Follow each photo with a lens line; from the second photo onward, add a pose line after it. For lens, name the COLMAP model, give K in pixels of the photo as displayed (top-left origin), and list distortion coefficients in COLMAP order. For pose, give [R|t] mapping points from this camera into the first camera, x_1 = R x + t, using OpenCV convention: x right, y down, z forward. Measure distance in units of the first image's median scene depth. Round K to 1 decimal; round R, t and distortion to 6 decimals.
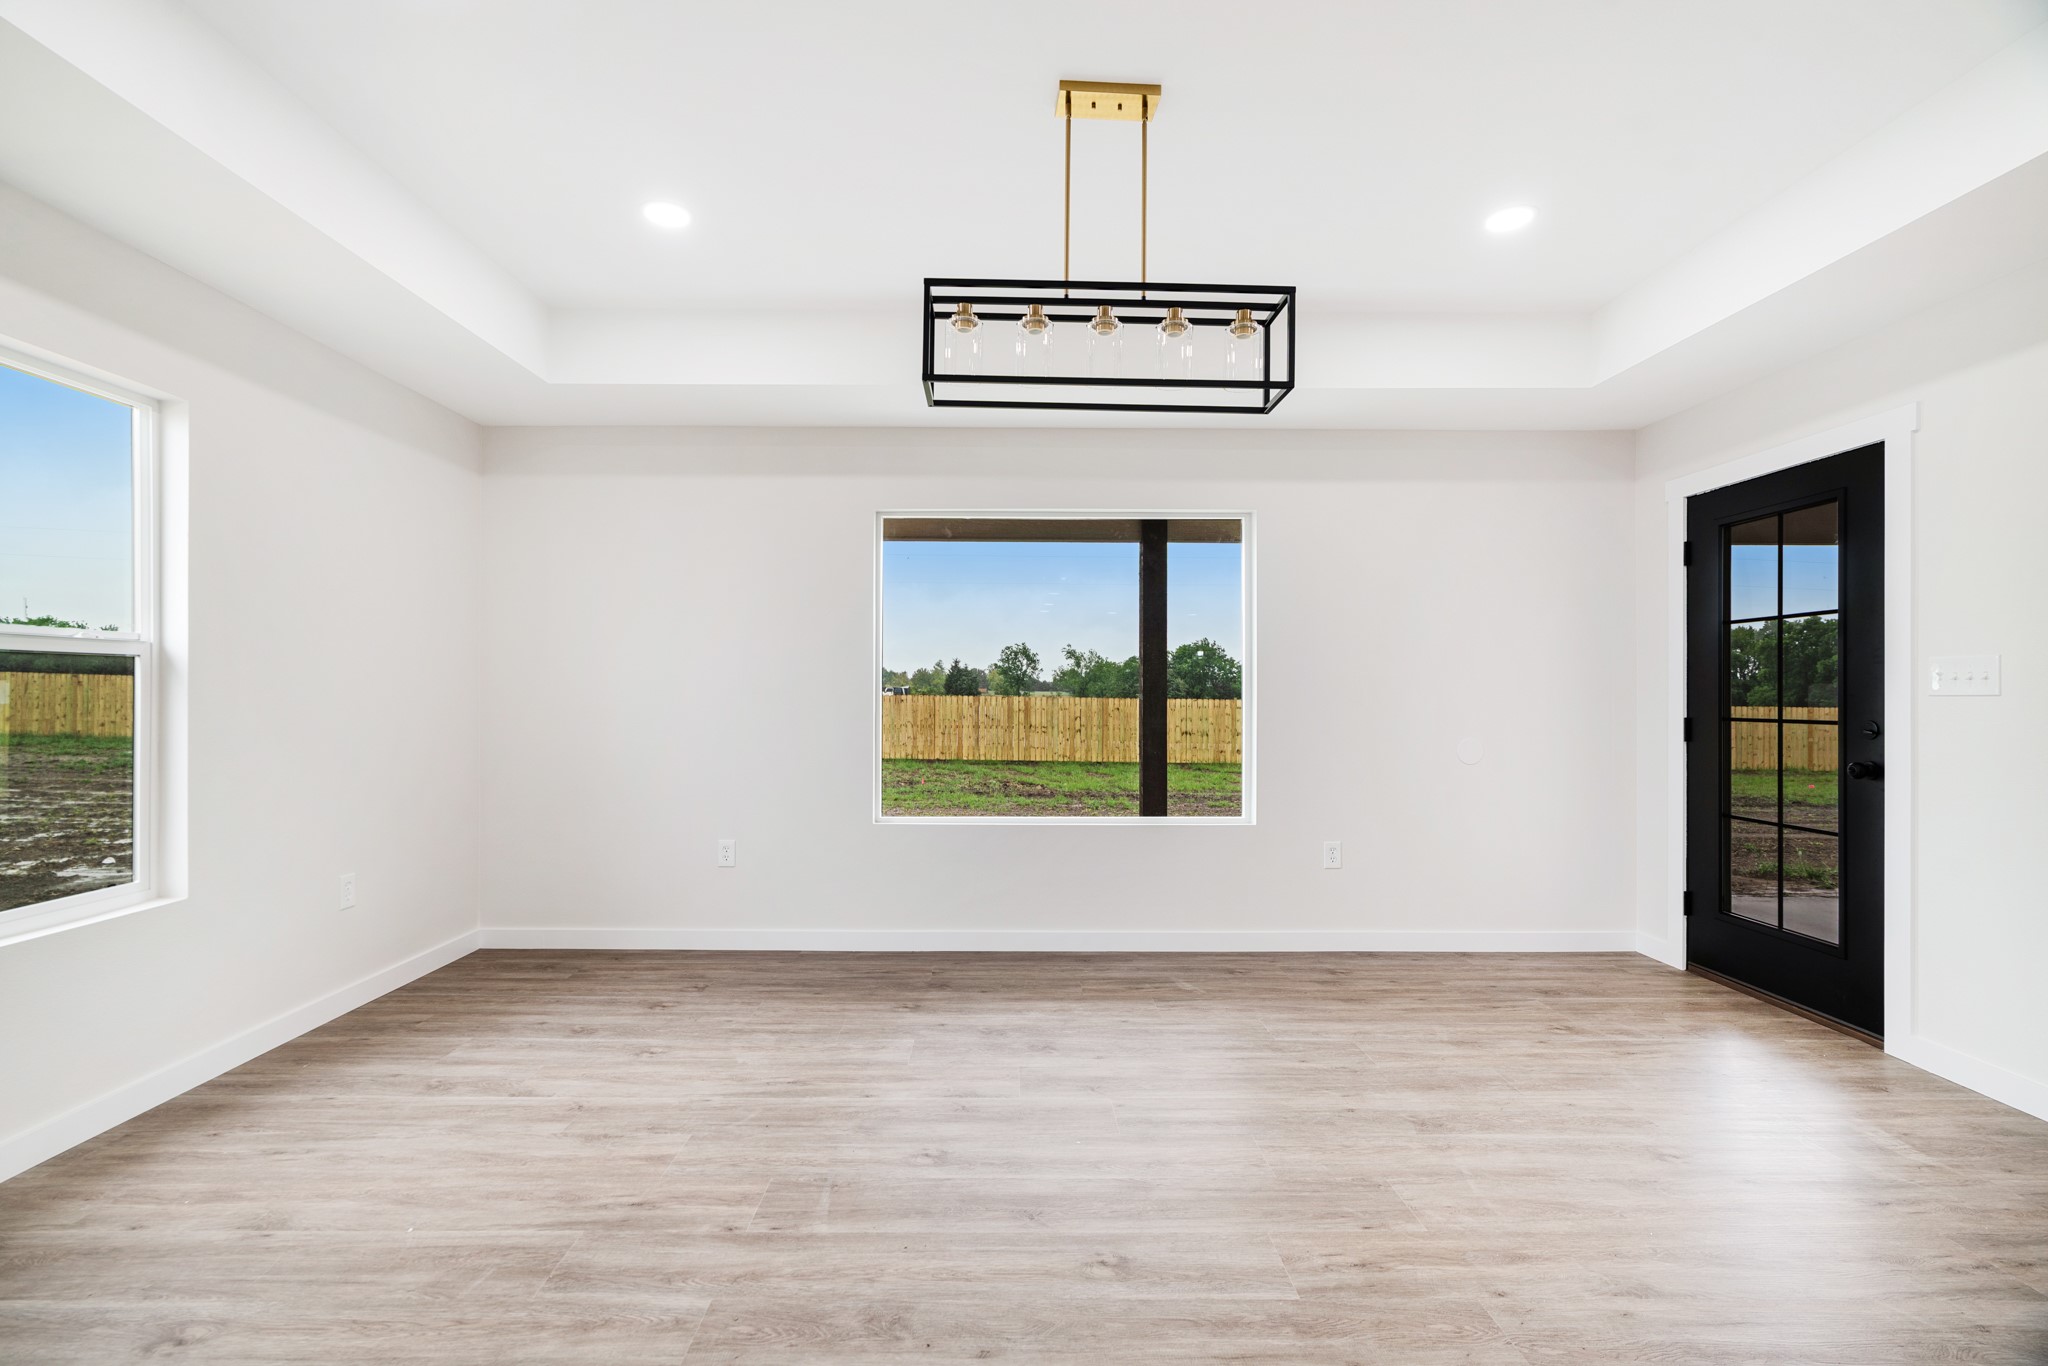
lens RADIAL K [[934.4, 0, 1011.7], [0, 934.4, 687.3], [0, 0, 1]] dist [-0.004464, -0.000538]
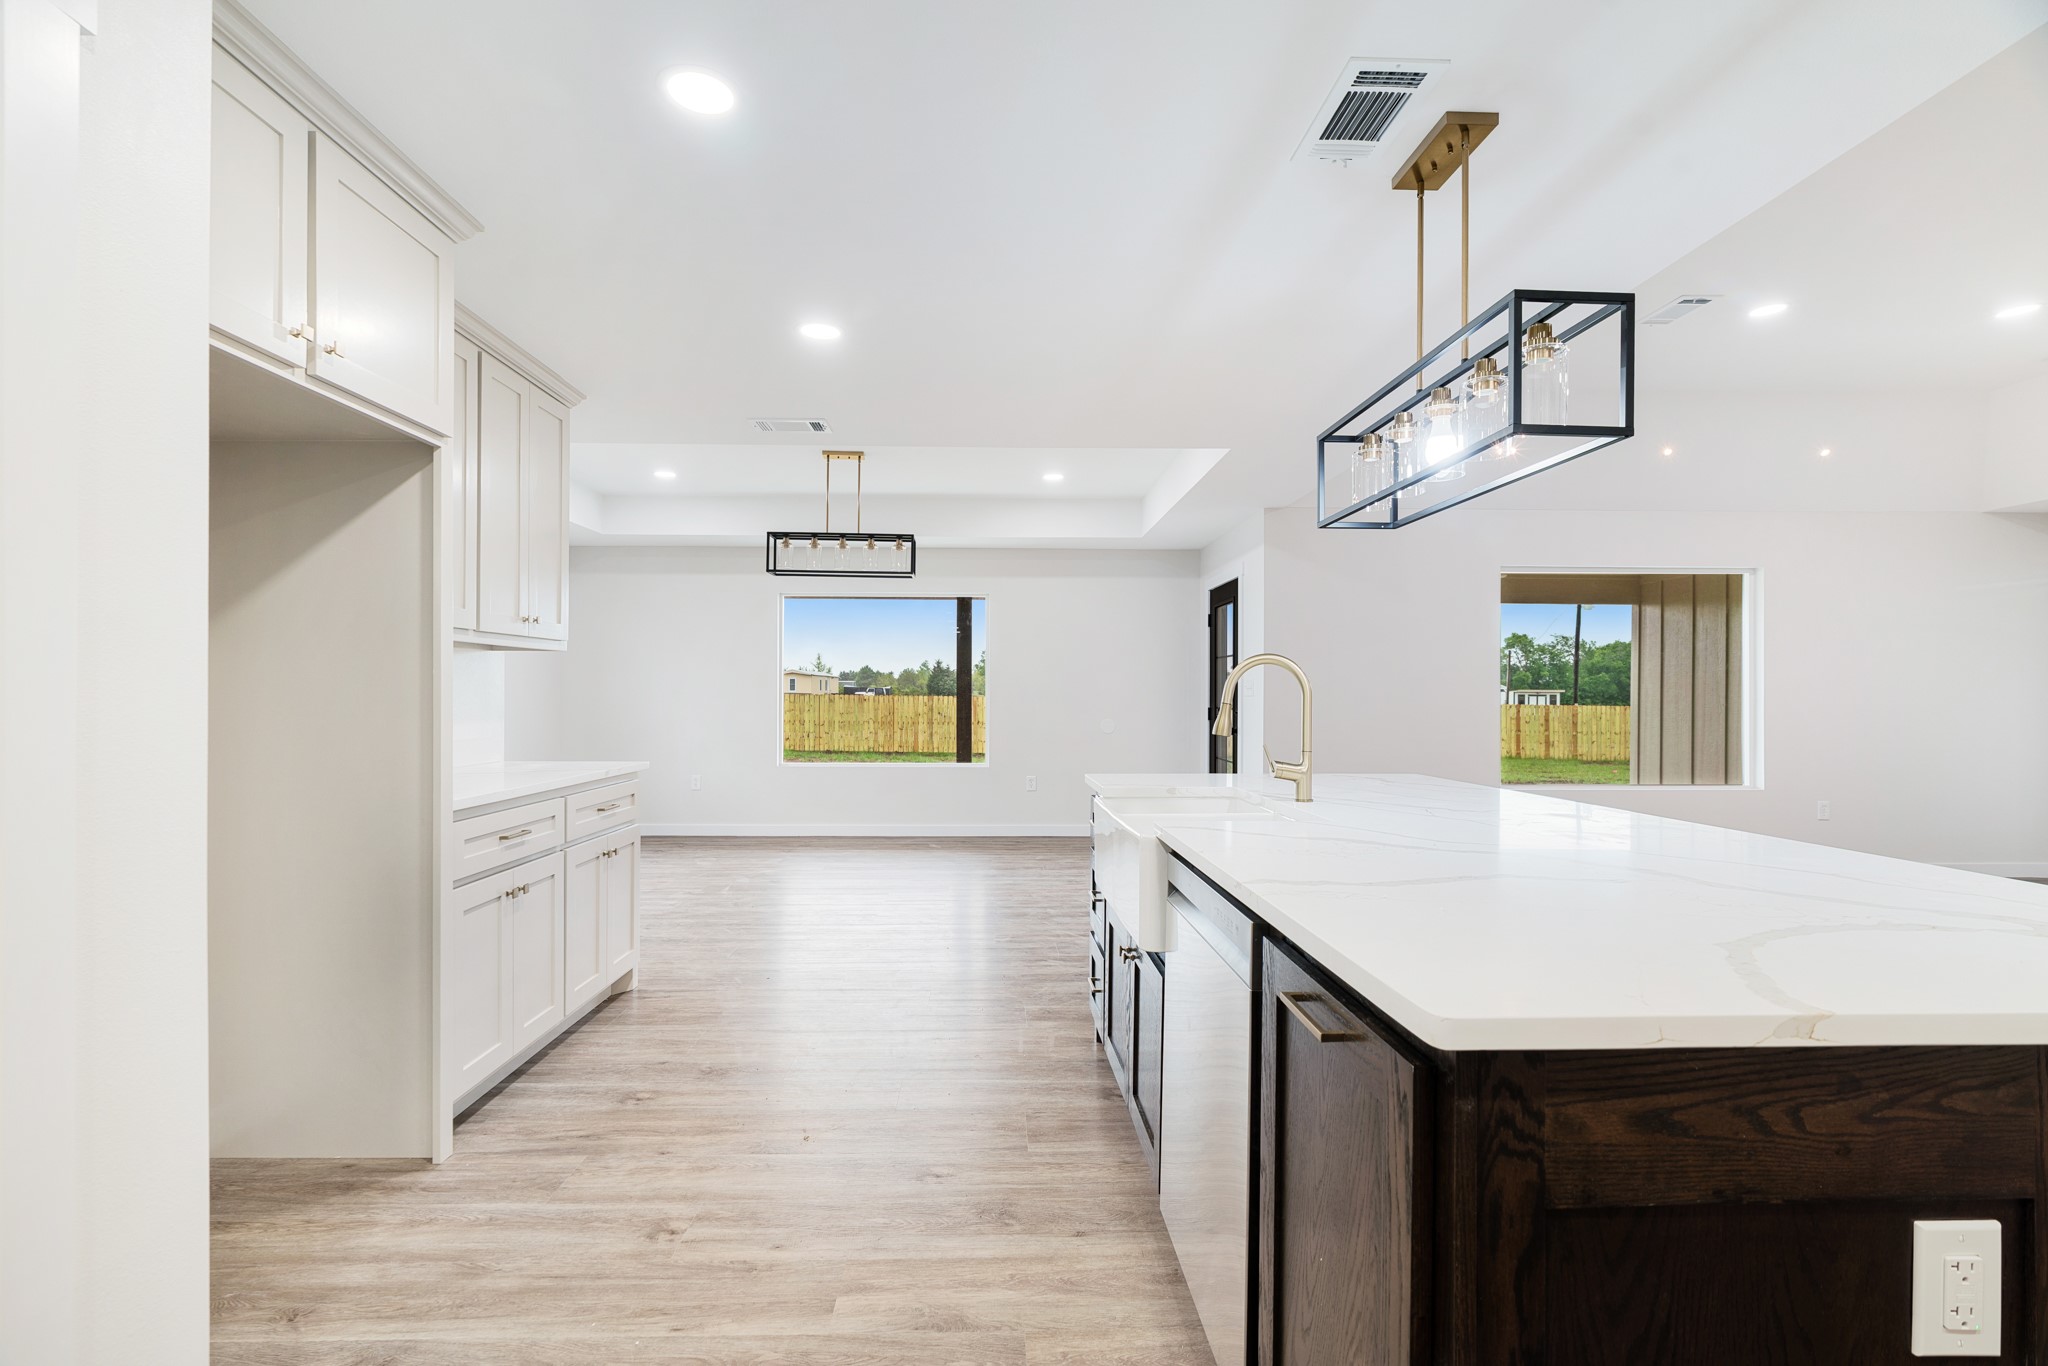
lens RADIAL K [[934.4, 0, 1011.7], [0, 934.4, 687.3], [0, 0, 1]] dist [-0.004464, -0.000538]
pose [[0.999918, 0.000796, 0.012800, 0.044184], [-0.000796, 1.000000, -0.000033, -0.001113], [-0.012800, 0.000022, 0.999918, -0.128323]]
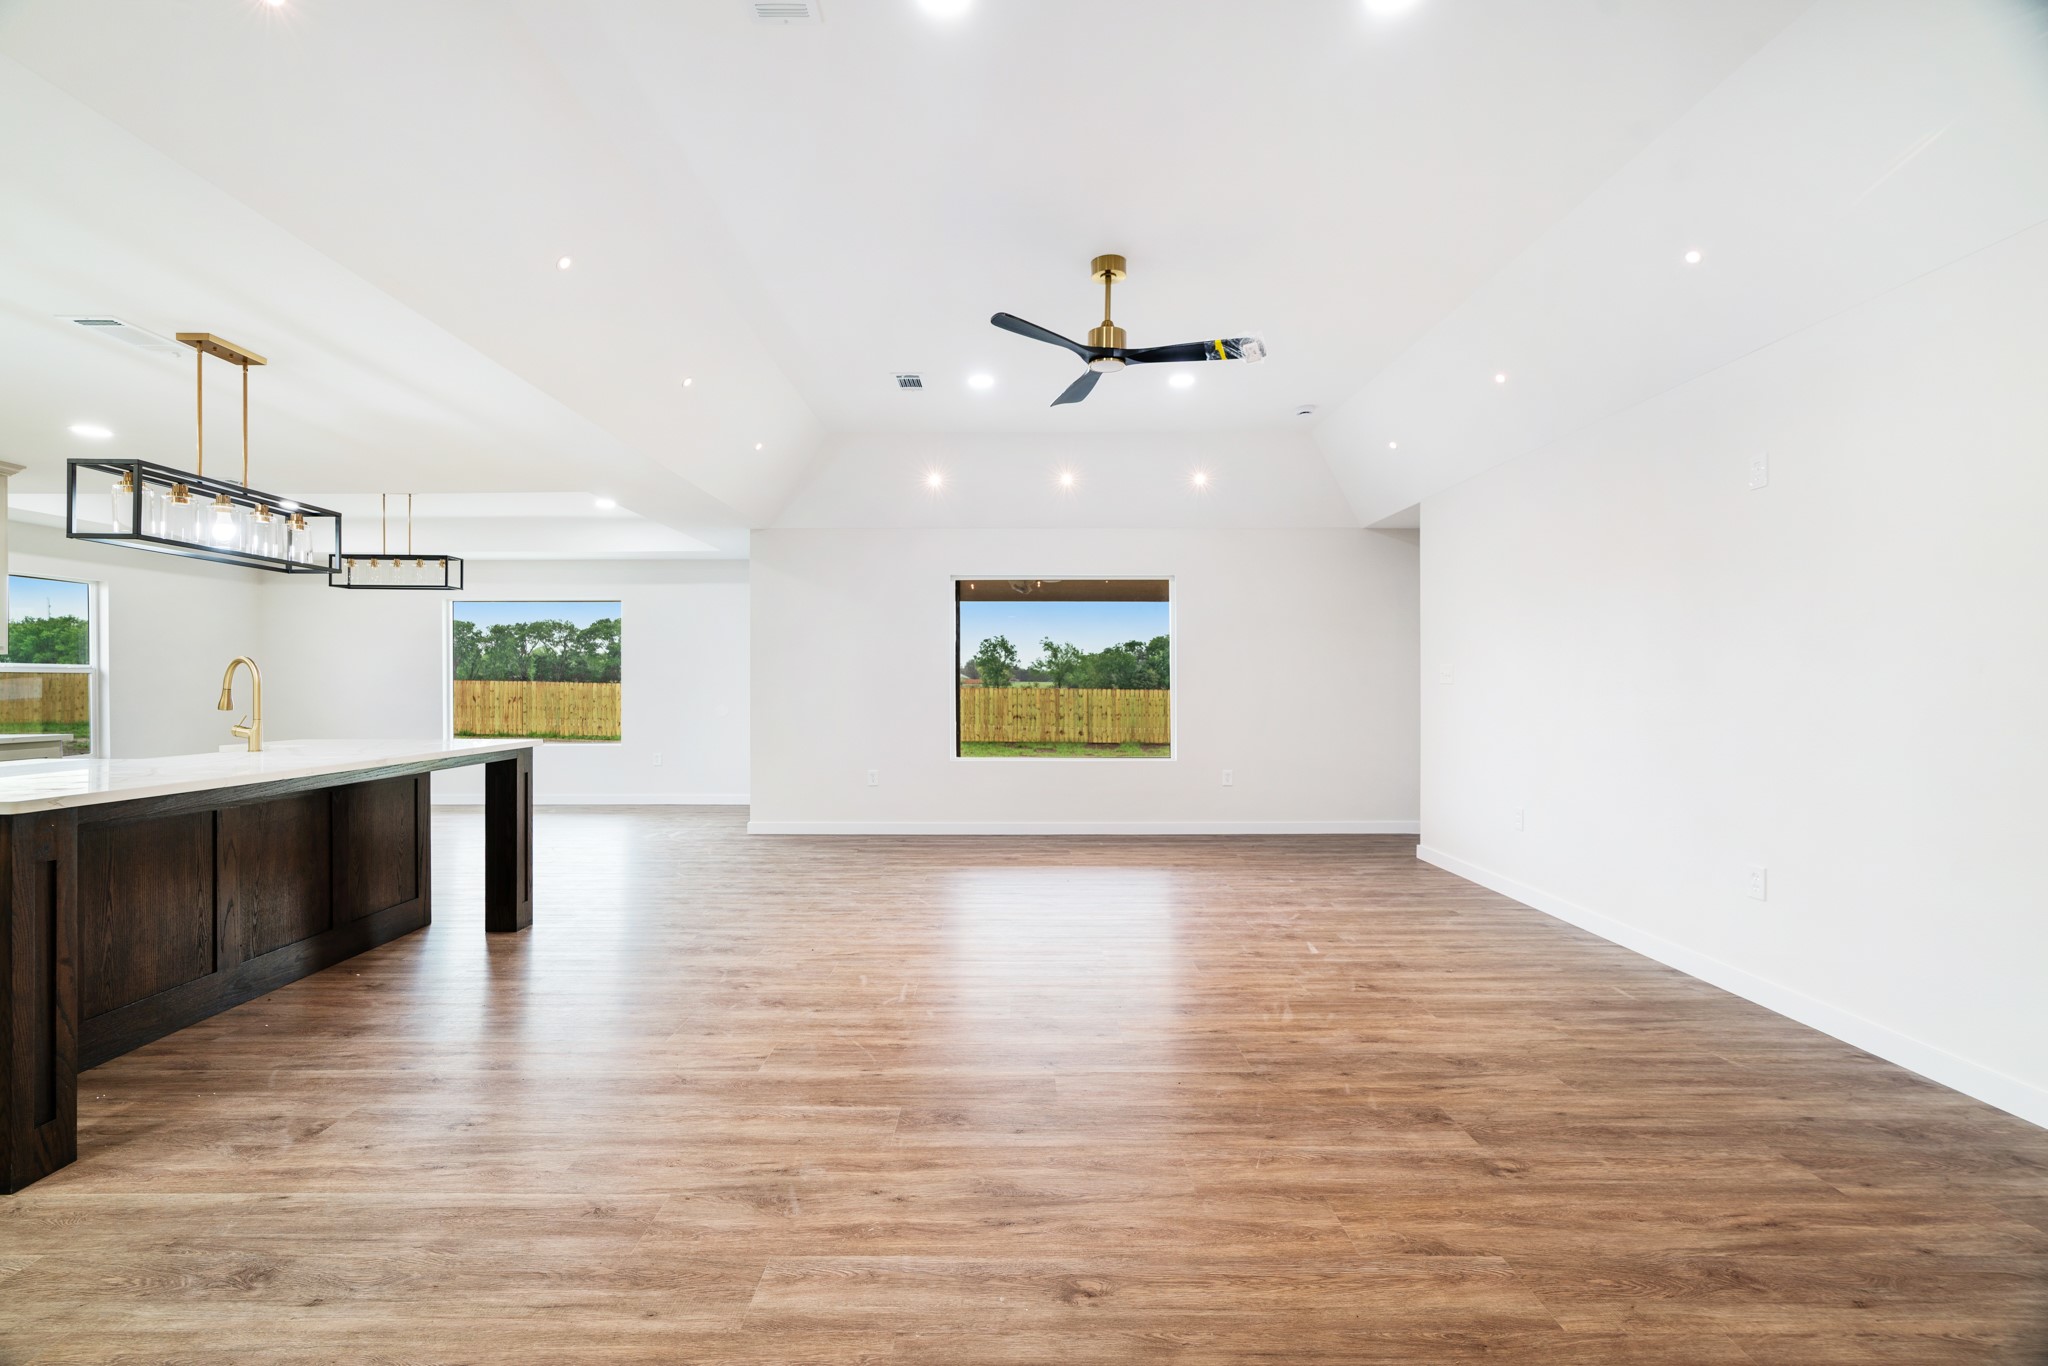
lens RADIAL K [[919.8, 0, 1005.1], [0, 919.8, 689.3], [0, 0, 1]] dist [-0.003585, 0.001064]
pose [[0.999949, -0.003958, -0.009303, 0.182392], [0.004071, 0.999918, 0.012155, -0.000685], [0.009254, -0.012192, 0.999883, -0.172285]]
